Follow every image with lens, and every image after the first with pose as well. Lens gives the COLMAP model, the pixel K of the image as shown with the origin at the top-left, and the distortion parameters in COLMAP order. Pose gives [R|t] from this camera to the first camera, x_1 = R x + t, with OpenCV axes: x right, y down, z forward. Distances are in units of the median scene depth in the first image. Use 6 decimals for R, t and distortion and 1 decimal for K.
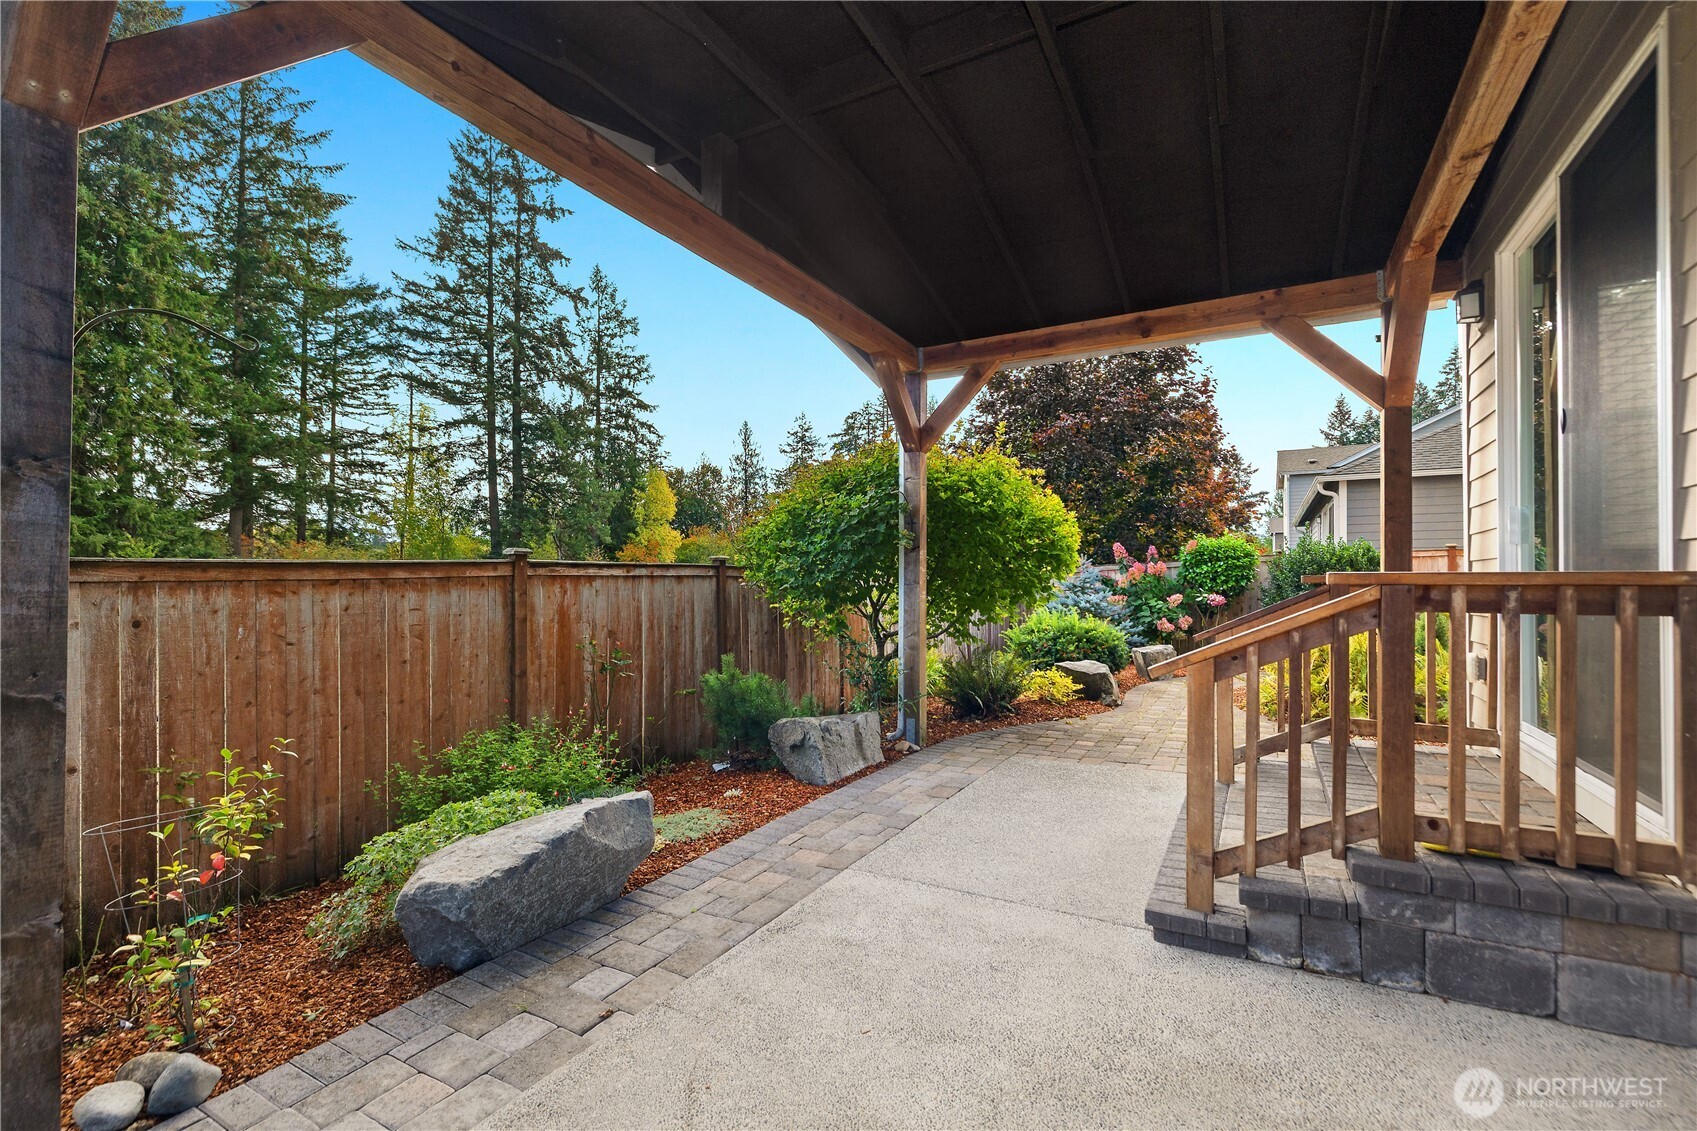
lens RADIAL K [[754.1, 0, 848.5], [0, 754.1, 565.5], [0, 0, 1]] dist [-0.000149, -0.000063]
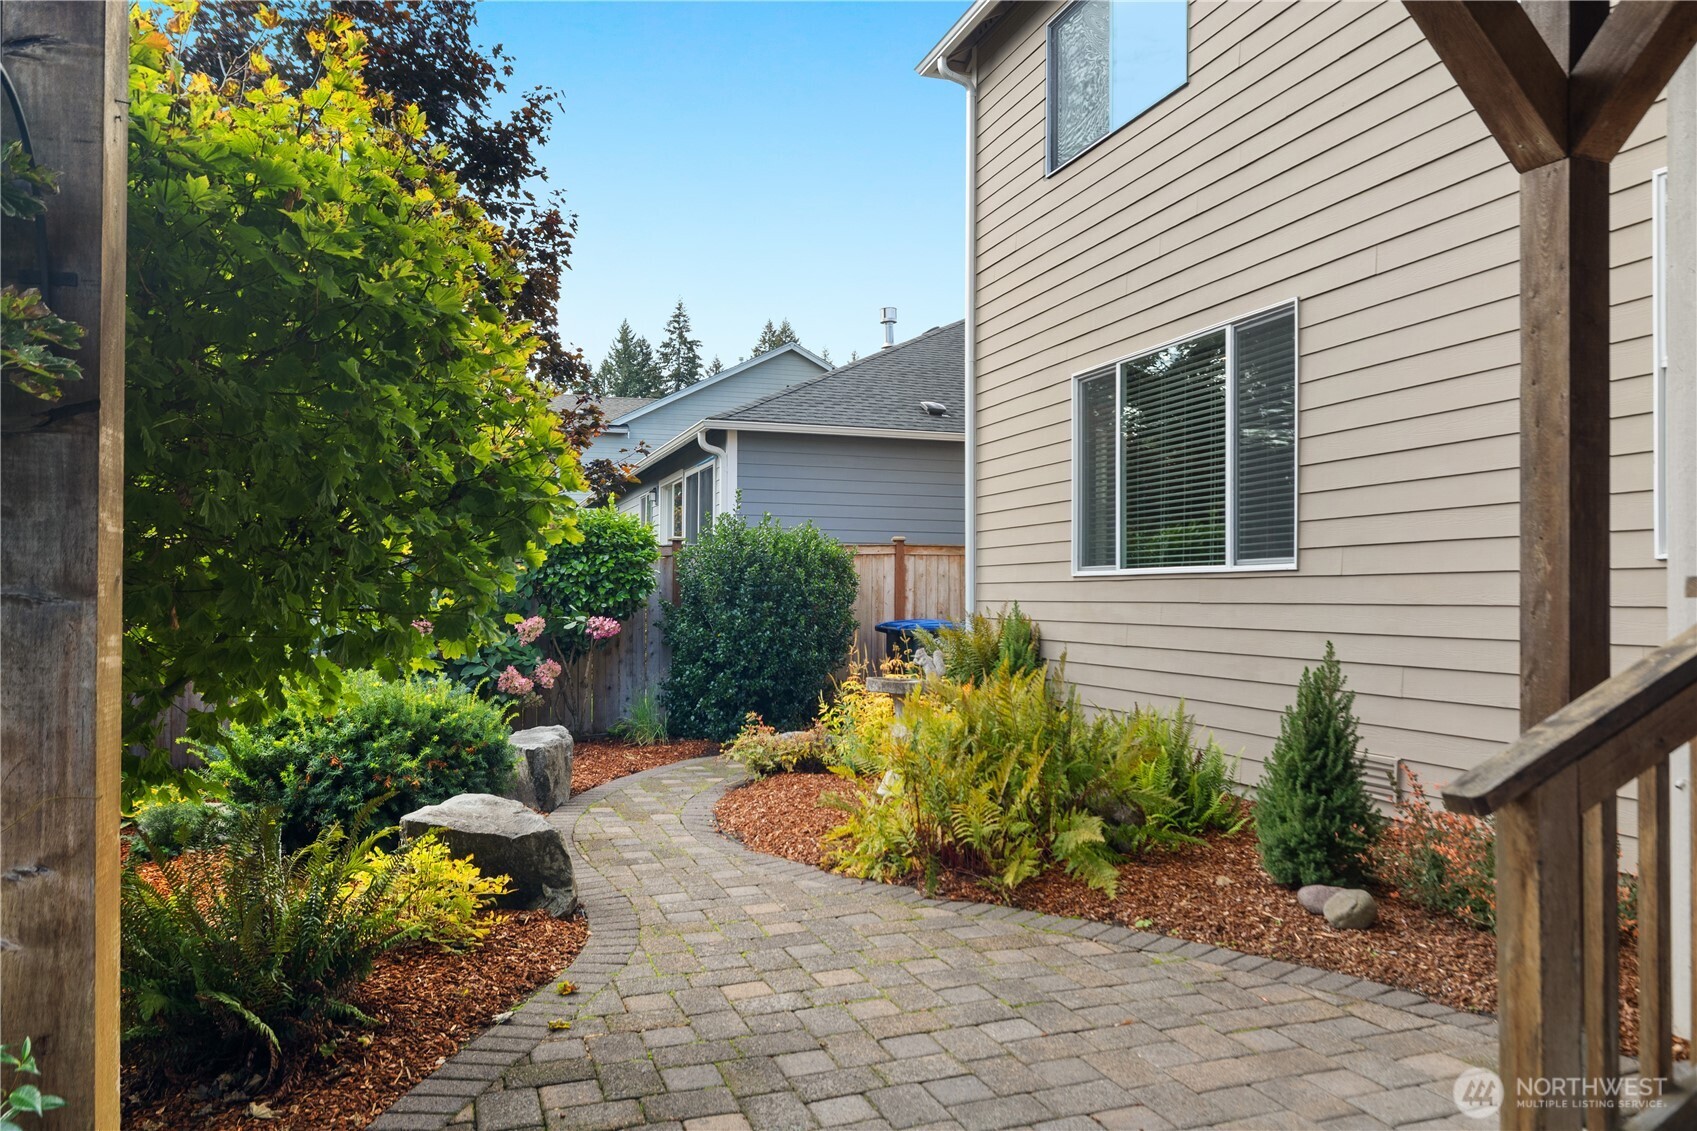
lens RADIAL K [[1198.6, 0, 848.5], [0, 1198.6, 565.5], [0, 0, 1]] dist [-0.002169, -0.001701]
pose [[0.678416, 0.019088, 0.734430, -0.001629], [-0.017372, 0.999800, -0.009939, 0.008324], [-0.734473, -0.006016, 0.678611, 0.316261]]
